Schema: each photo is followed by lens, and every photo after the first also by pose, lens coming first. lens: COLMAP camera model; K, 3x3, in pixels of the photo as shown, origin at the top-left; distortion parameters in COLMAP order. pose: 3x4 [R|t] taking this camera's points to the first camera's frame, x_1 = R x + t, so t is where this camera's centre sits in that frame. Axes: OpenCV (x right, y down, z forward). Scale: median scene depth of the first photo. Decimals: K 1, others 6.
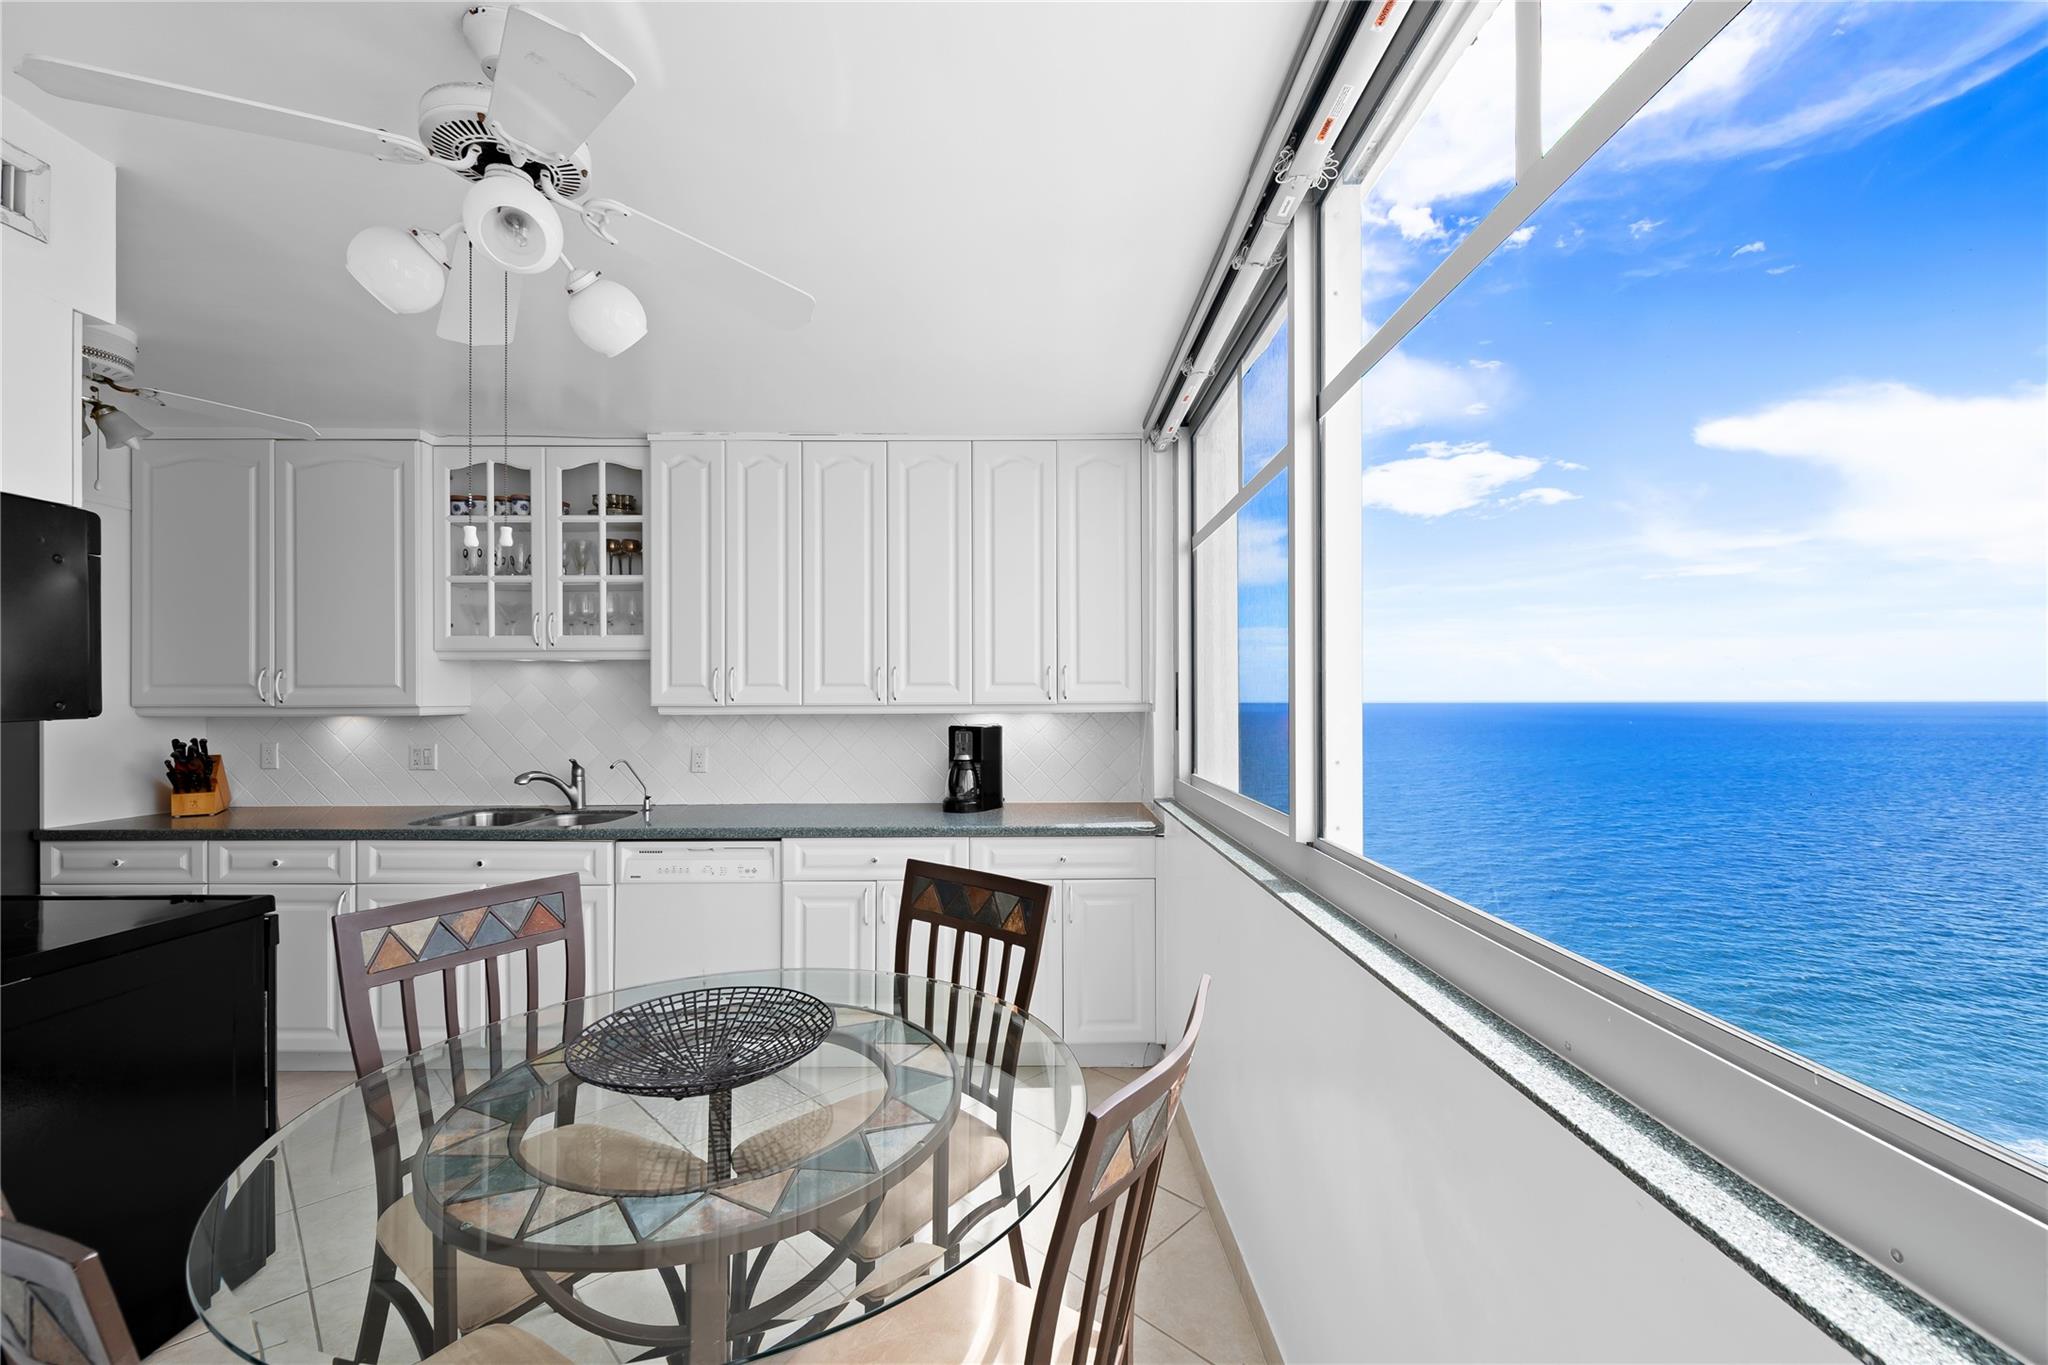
lens RADIAL K [[806.9, 0, 1032.6], [0, 806.9, 701.4], [0, 0, 1]] dist [0.000631, -0.000048]
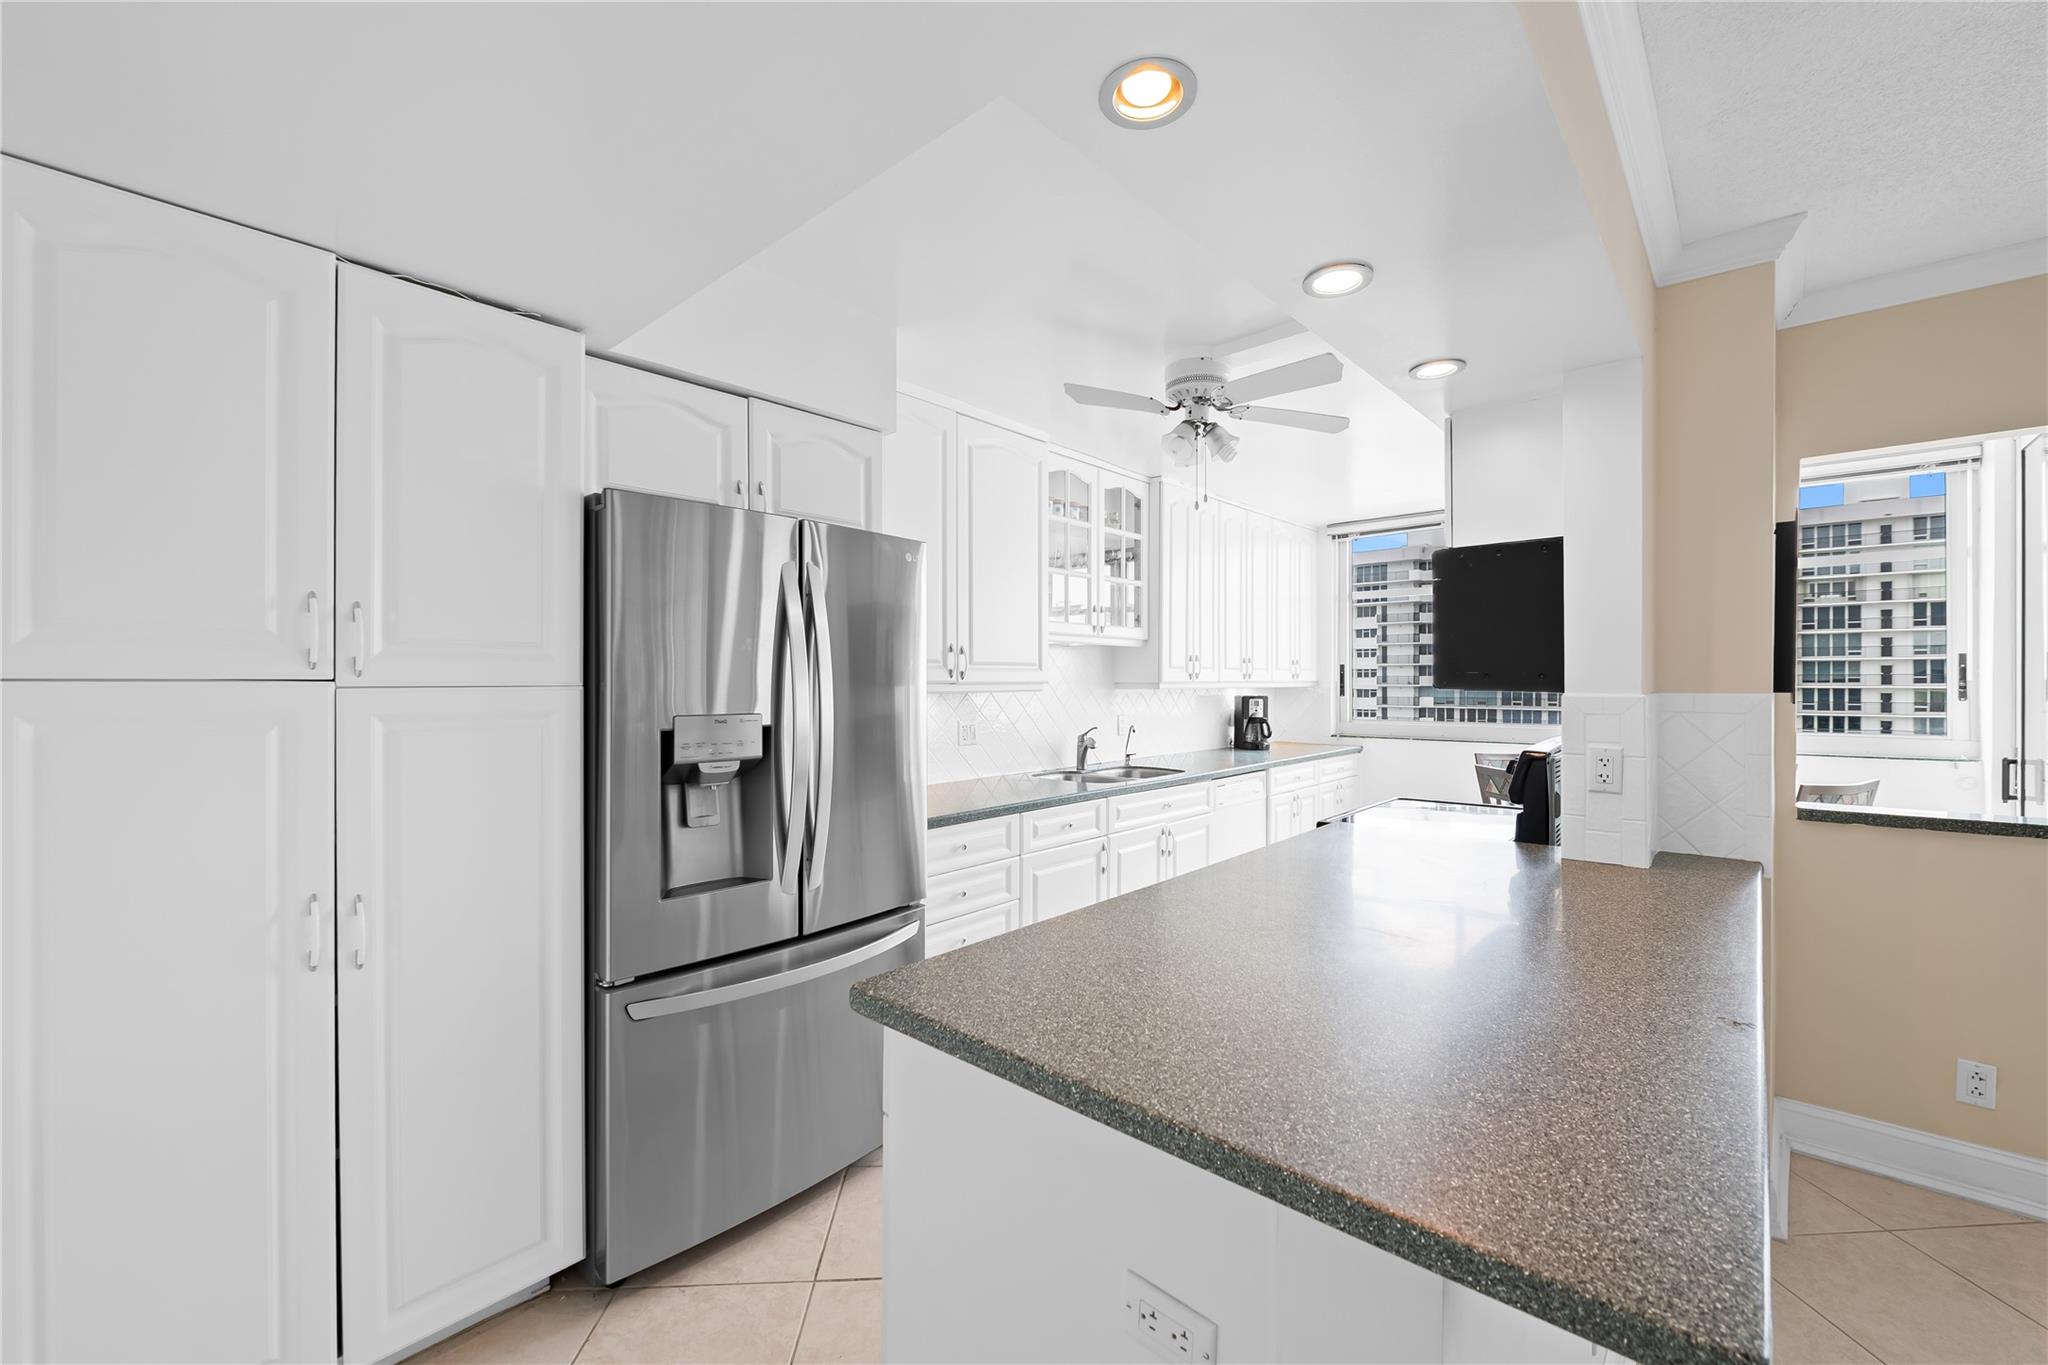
lens RADIAL K [[813.4, 0, 1034.5], [0, 813.4, 677.4], [0, 0, 1]] dist [0.001419, -0.004689]
pose [[0.675959, 0.006404, 0.736912, -1.561307], [-0.000710, 0.999967, -0.008038, 0.007544], [-0.736939, 0.004911, 0.675941, 0.250134]]
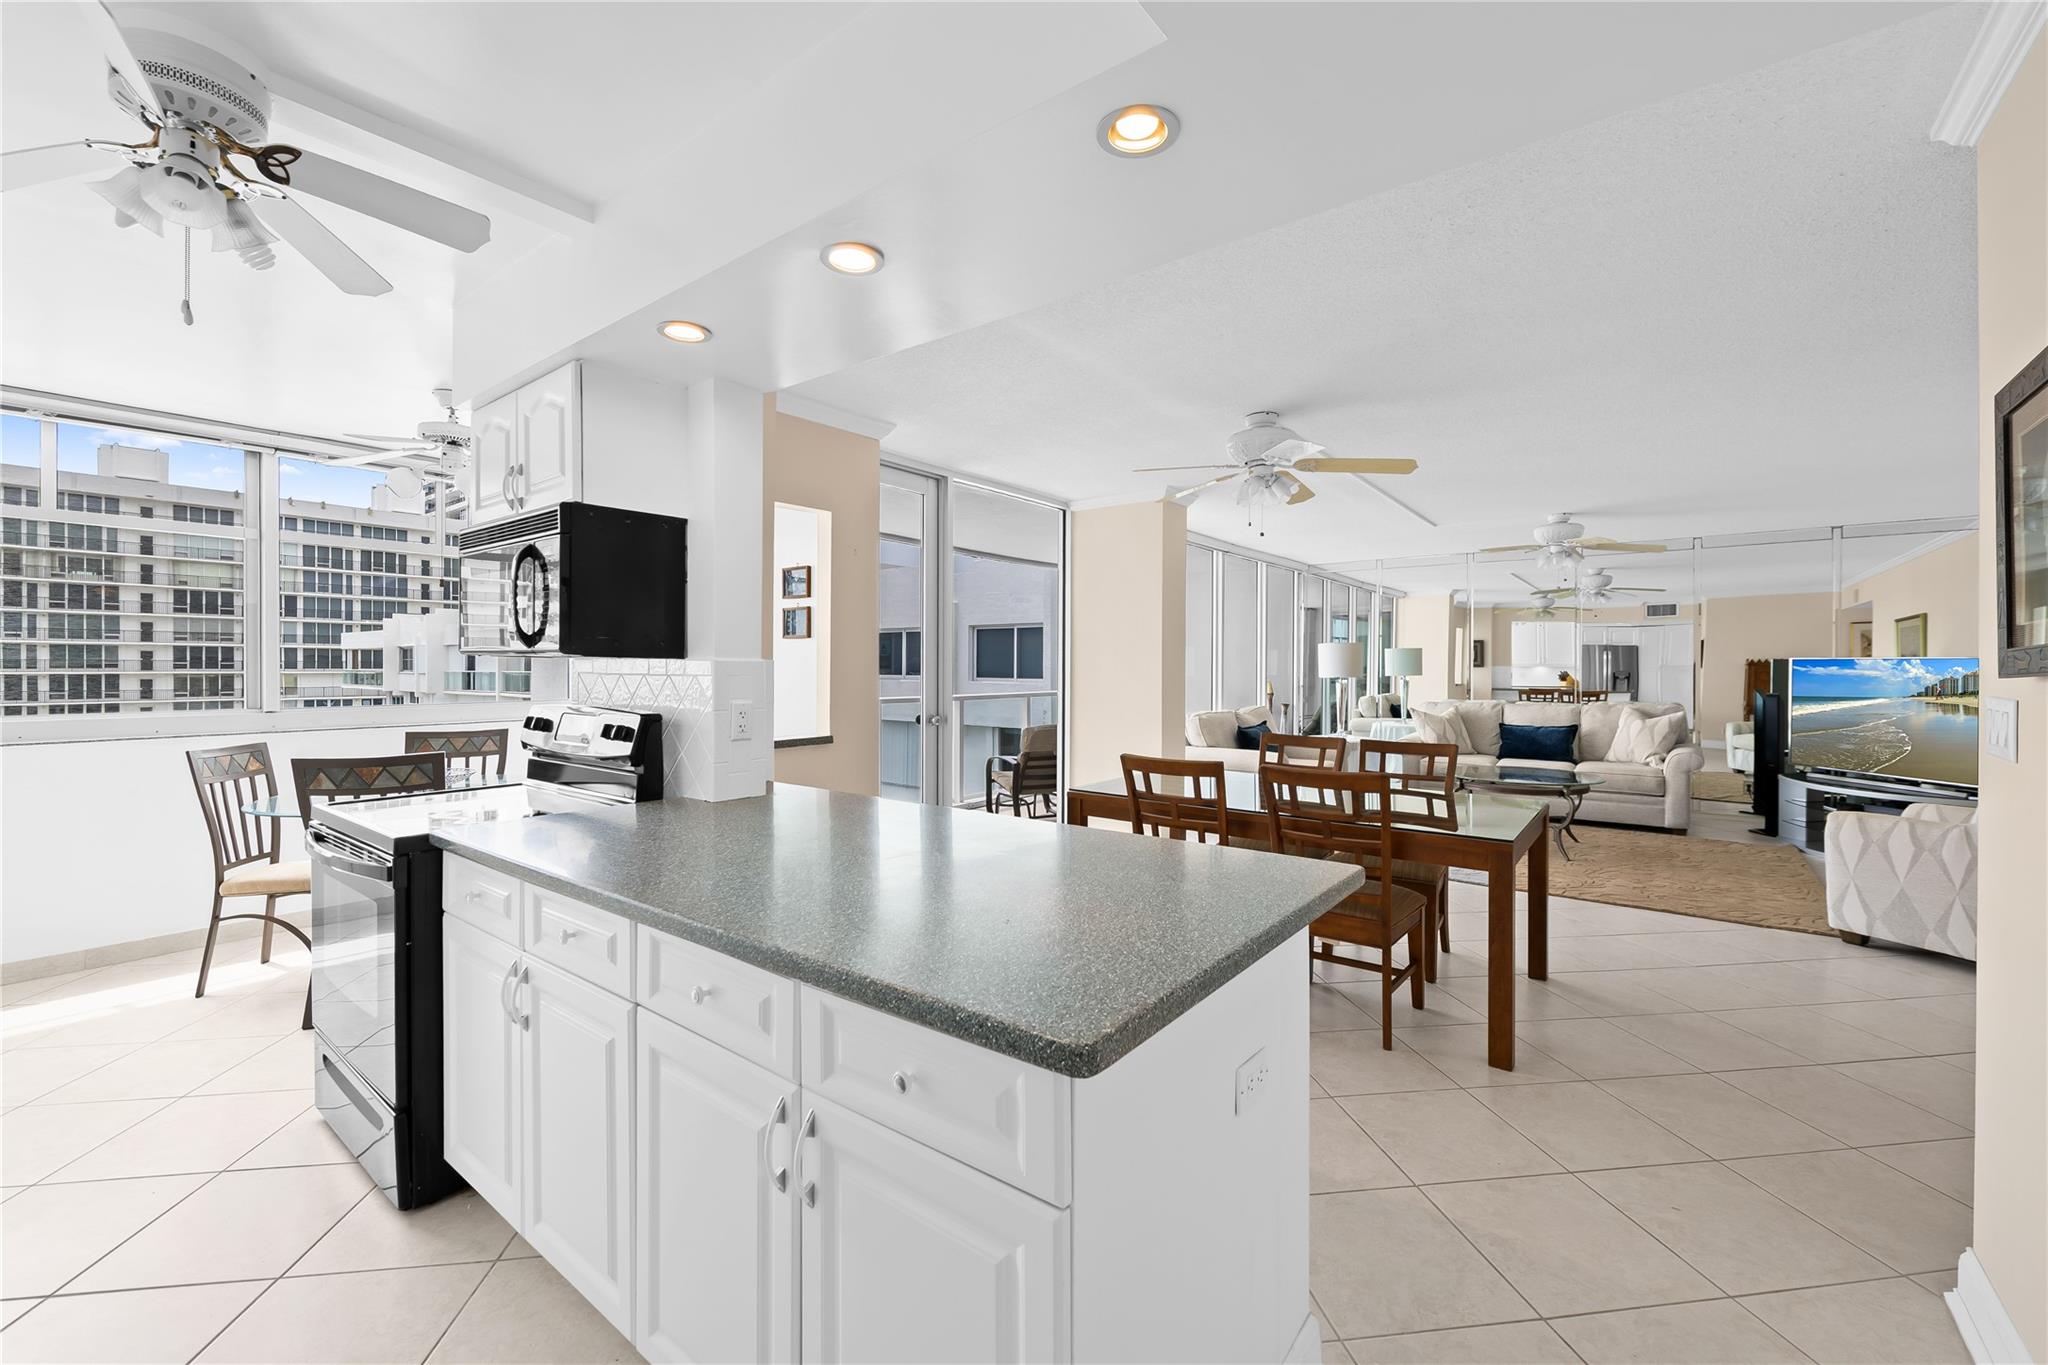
lens RADIAL K [[813.4, 0, 1034.5], [0, 813.4, 677.4], [0, 0, 1]] dist [0.001419, -0.004689]
pose [[-0.790561, -0.004923, 0.612364, -1.478229], [0.001198, 0.999953, 0.009586, 0.023913], [-0.612382, 0.008312, -0.790518, 0.755471]]
